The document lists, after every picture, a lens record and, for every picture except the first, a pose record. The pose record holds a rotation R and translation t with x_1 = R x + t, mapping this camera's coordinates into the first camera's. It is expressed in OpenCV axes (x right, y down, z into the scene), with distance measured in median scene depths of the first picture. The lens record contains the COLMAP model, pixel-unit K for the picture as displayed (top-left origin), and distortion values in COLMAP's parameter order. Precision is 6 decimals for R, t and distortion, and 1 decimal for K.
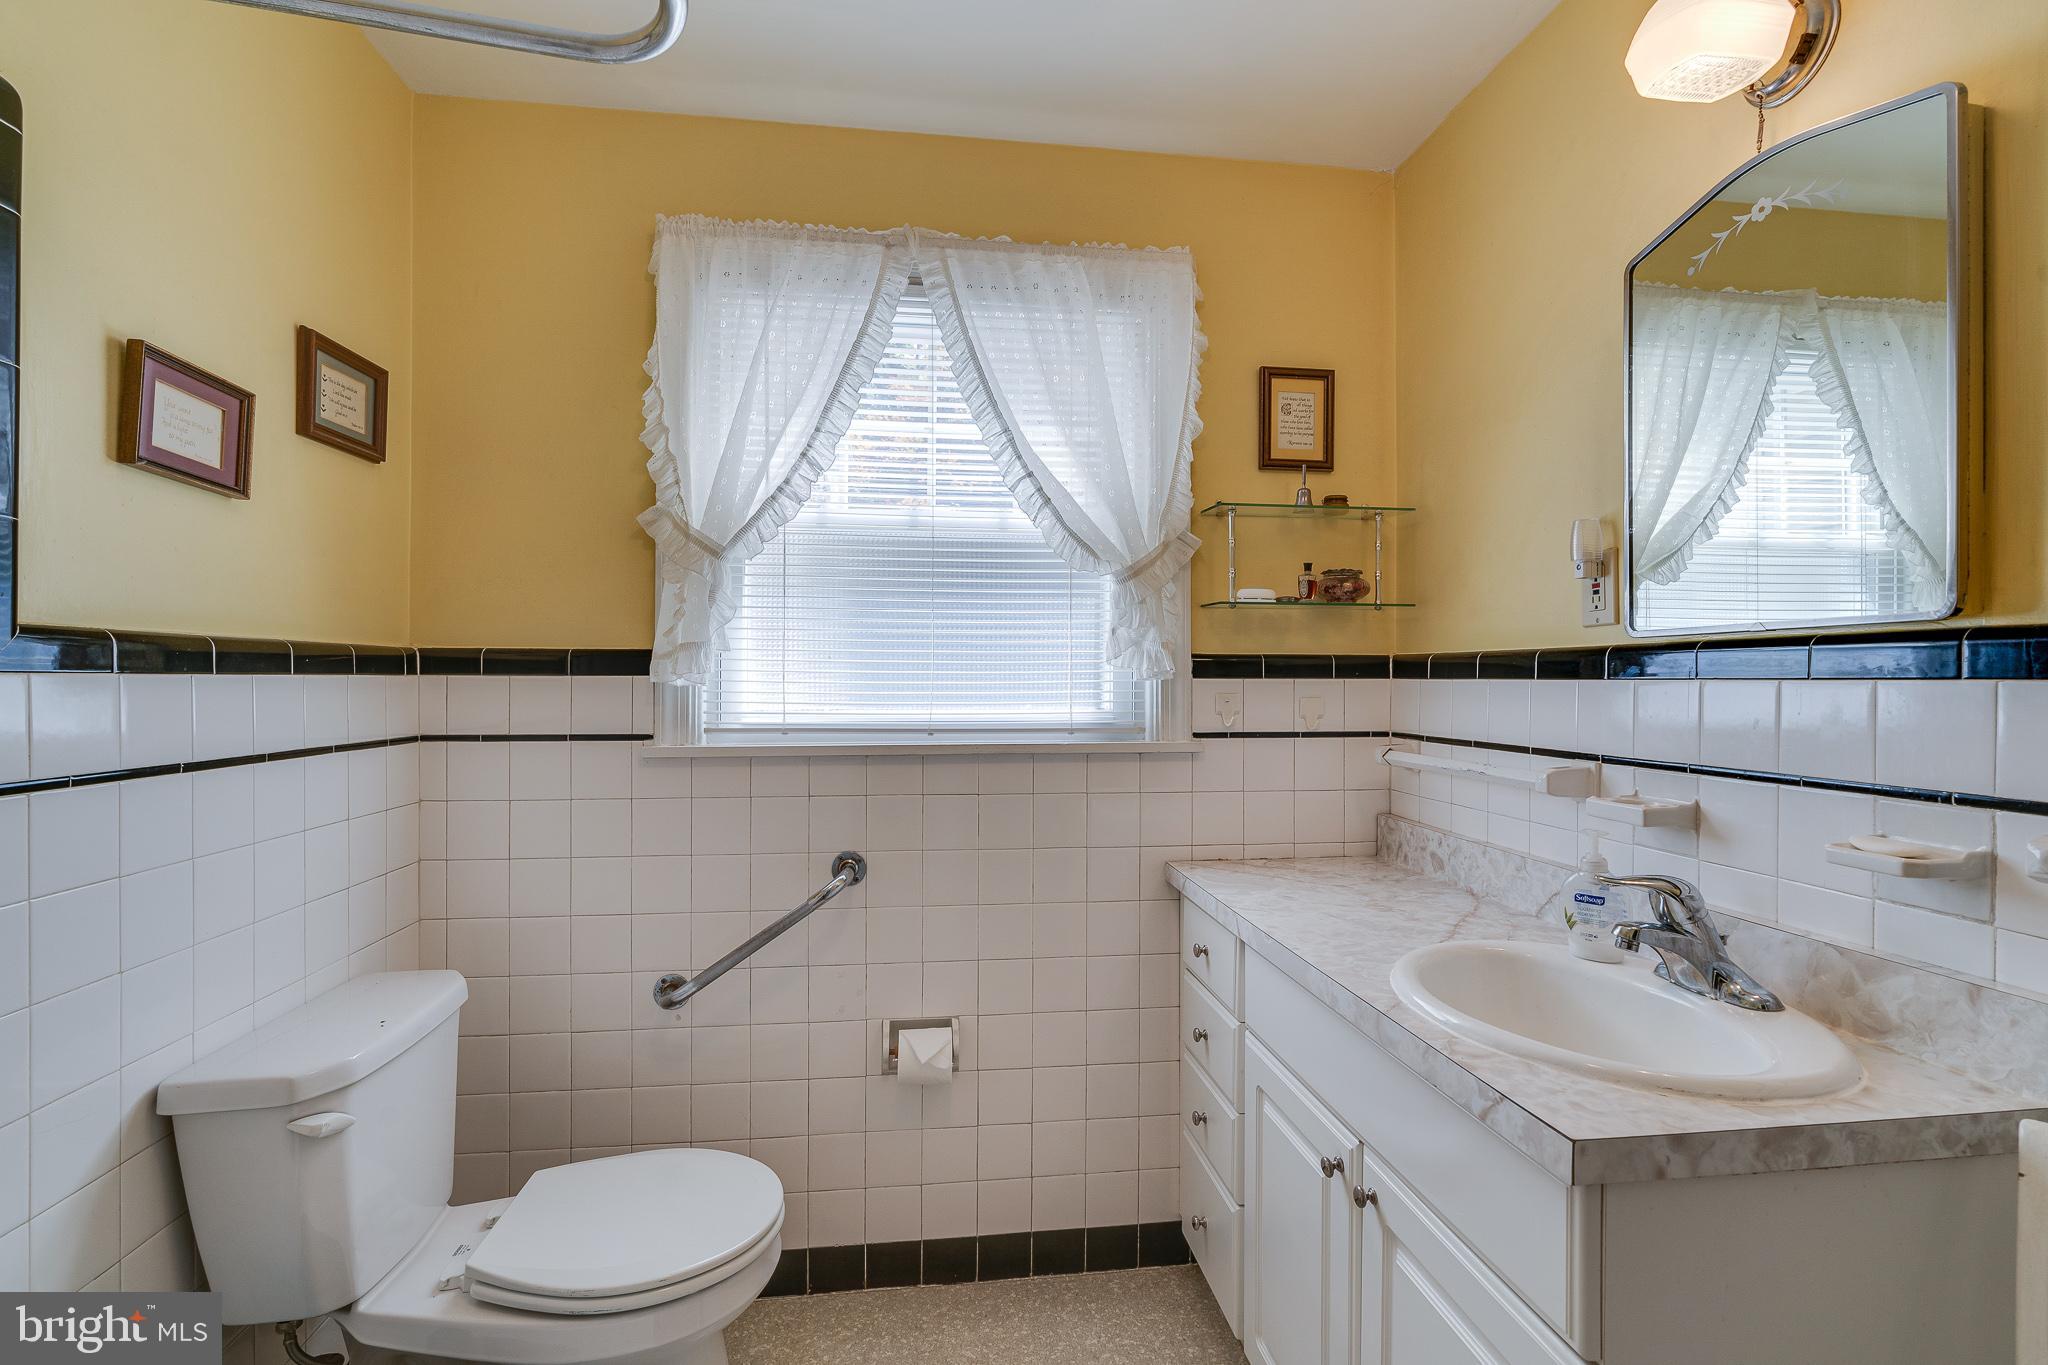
lens RADIAL K [[932.0, 0, 1026.3], [0, 932.0, 679.5], [0, 0, 1]] dist [-0.005382, 0.000292]
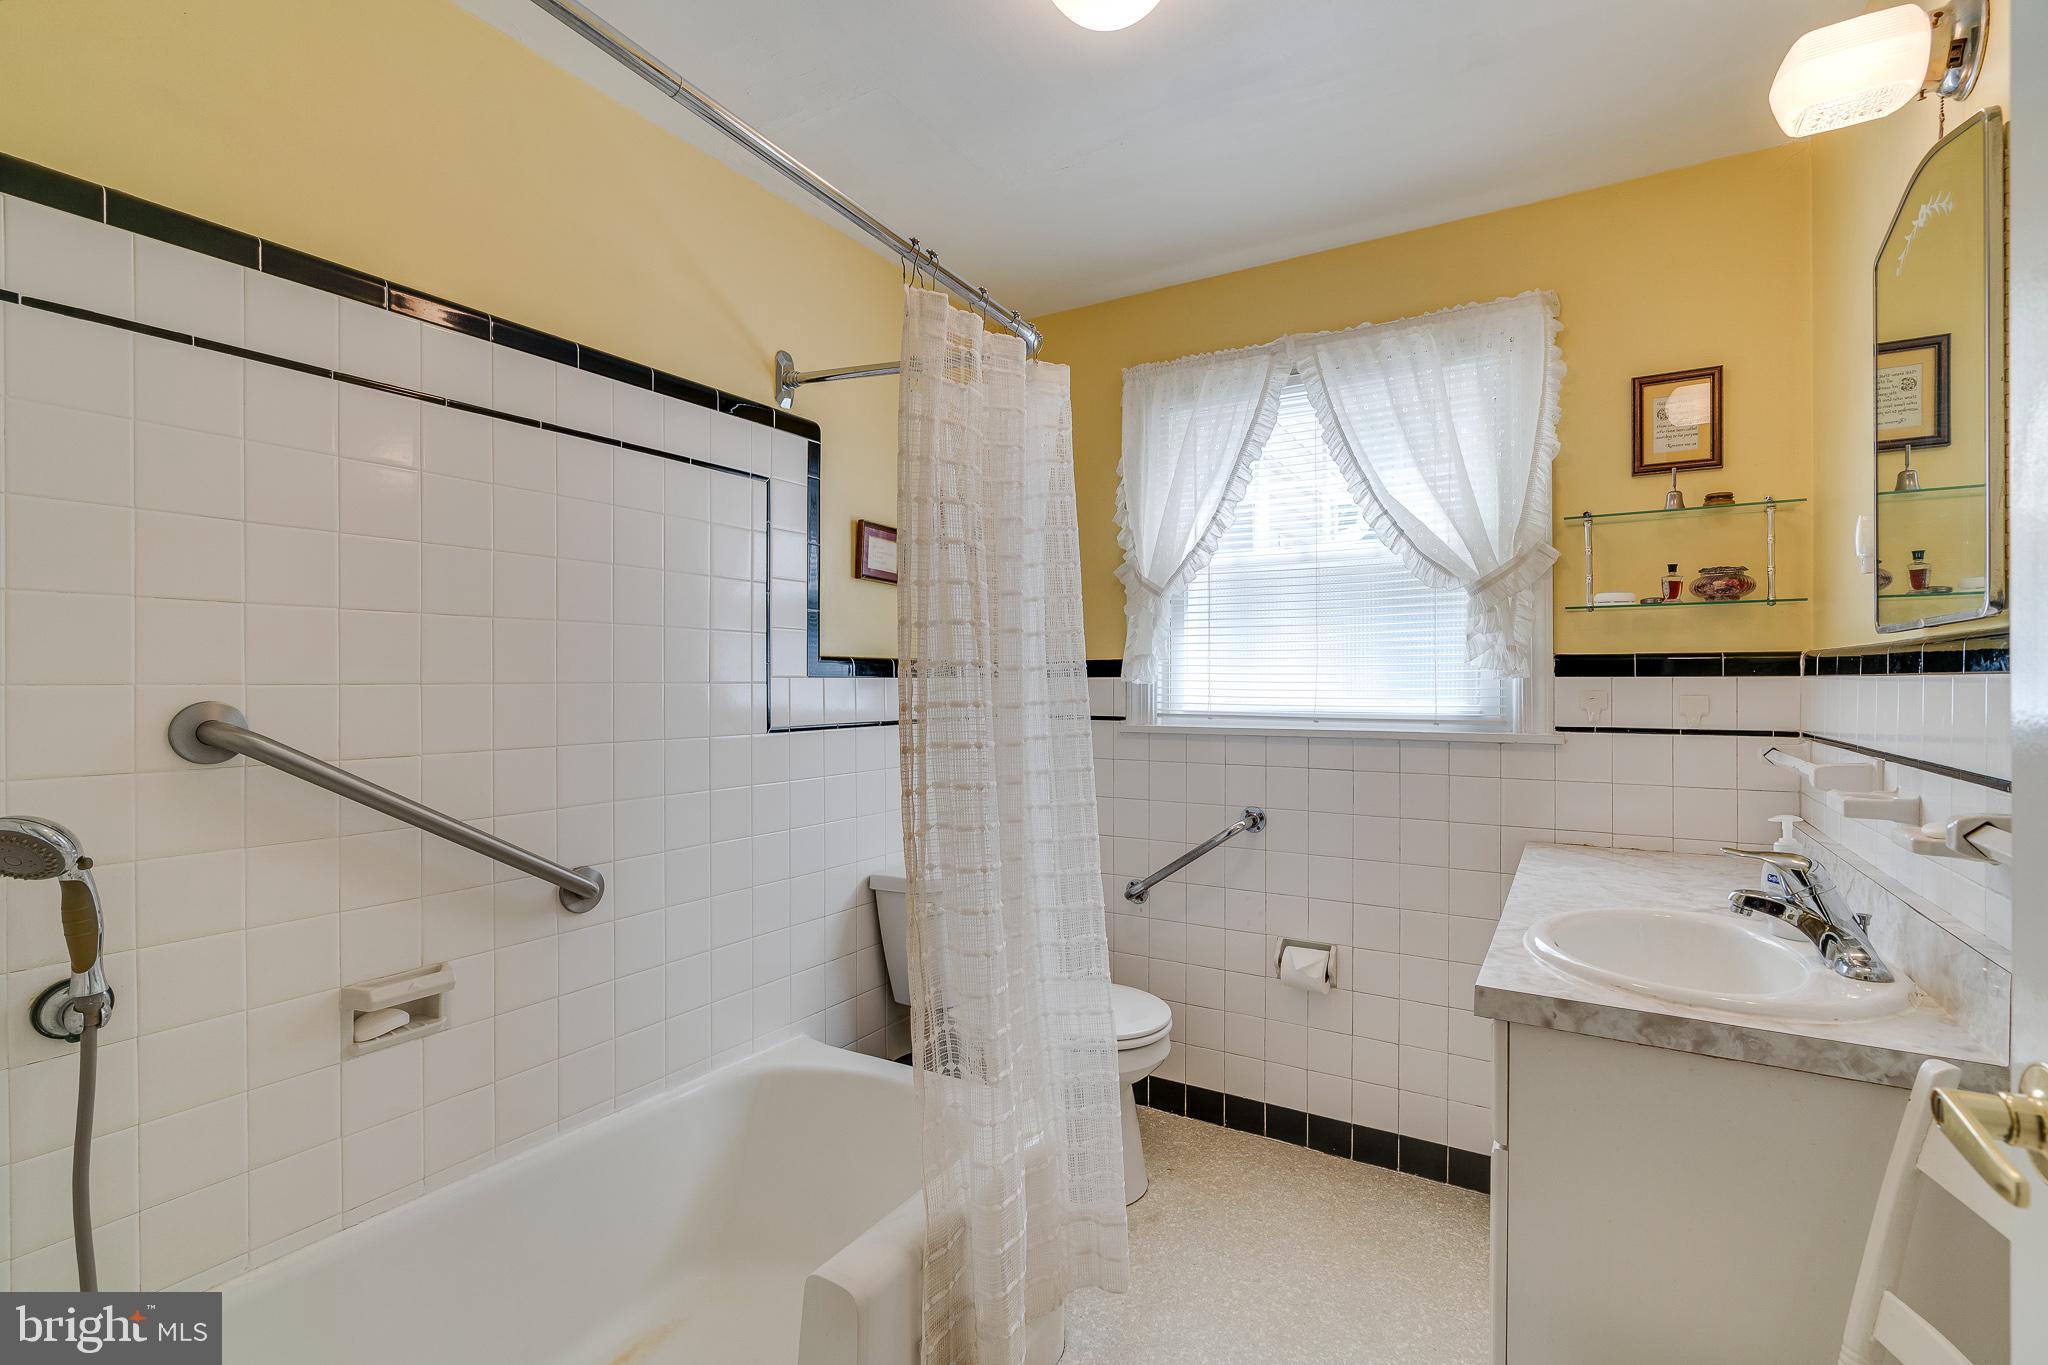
lens RADIAL K [[932.0, 0, 1026.3], [0, 932.0, 679.5], [0, 0, 1]] dist [-0.005382, 0.000292]
pose [[0.780895, -0.003938, -0.624650, 0.396708], [0.003395, 0.999992, -0.002060, 0.002107], [0.624653, -0.000512, 0.780902, -0.255408]]
